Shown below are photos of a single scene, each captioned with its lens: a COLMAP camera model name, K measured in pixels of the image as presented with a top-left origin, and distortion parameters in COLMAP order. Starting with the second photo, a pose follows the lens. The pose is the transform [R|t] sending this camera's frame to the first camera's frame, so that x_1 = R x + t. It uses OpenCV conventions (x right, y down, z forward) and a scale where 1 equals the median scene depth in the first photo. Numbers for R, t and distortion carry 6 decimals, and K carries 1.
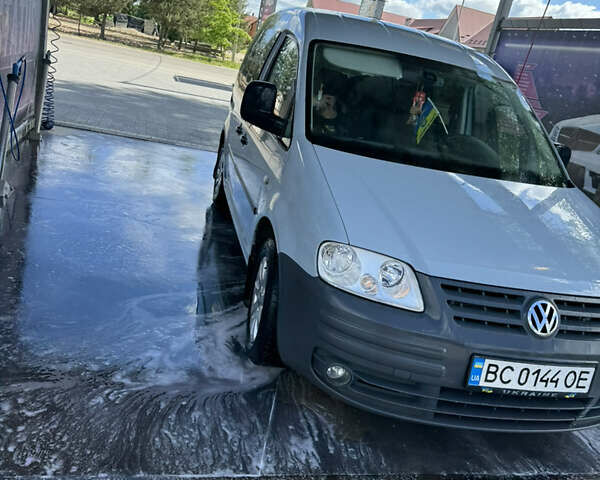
lens RADIAL K [[582.6, 0, 308.5], [0, 582.6, 243.9], [0, 0, 1]] dist [0.103504, -0.177180]
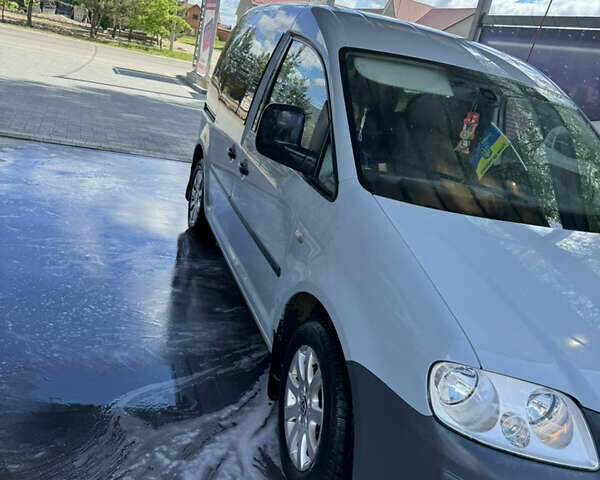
lens RADIAL K [[581.3, 0, 305.5], [0, 581.3, 228.2], [0, 0, 1]] dist [0.140688, -0.263415]
pose [[0.994814, -0.023881, 0.098869, -0.138851], [0.024458, 0.999690, -0.004627, -0.115149], [-0.098727, 0.007021, 0.995090, 0.248232]]
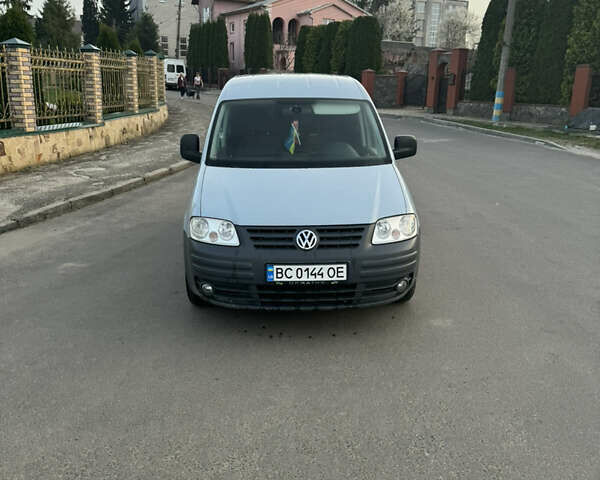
lens RADIAL K [[595.6, 0, 303.6], [0, 595.6, 228.4], [0, 0, 1]] dist [0.128935, -0.239097]
pose [[0.966172, -0.157123, -0.204512, 0.543818], [0.139598, 0.985391, -0.097559, 0.190638], [0.216853, 0.065709, 0.973990, -0.540237]]
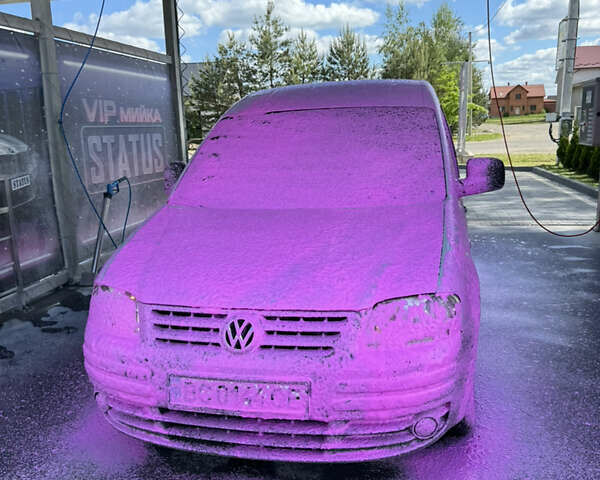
lens RADIAL K [[581.3, 0, 305.5], [0, 581.3, 228.2], [0, 0, 1]] dist [0.140688, -0.263415]
pose [[0.877063, -0.155166, -0.454625, 0.700347], [0.078431, 0.979951, -0.183153, 0.100428], [0.473929, 0.124980, 0.871649, 0.111356]]
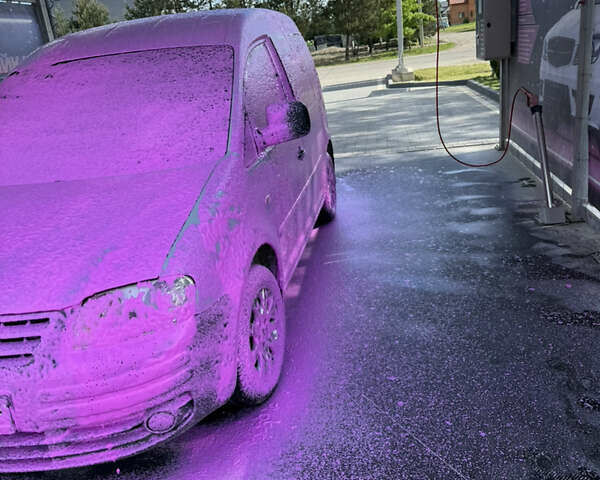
lens RADIAL K [[582.6, 0, 308.5], [0, 582.6, 243.9], [0, 0, 1]] dist [0.103504, -0.177180]
pose [[0.881735, -0.167971, -0.440828, 0.940261], [0.172886, 0.984505, -0.029328, 0.068429], [0.438923, -0.050353, 0.897113, 0.327844]]
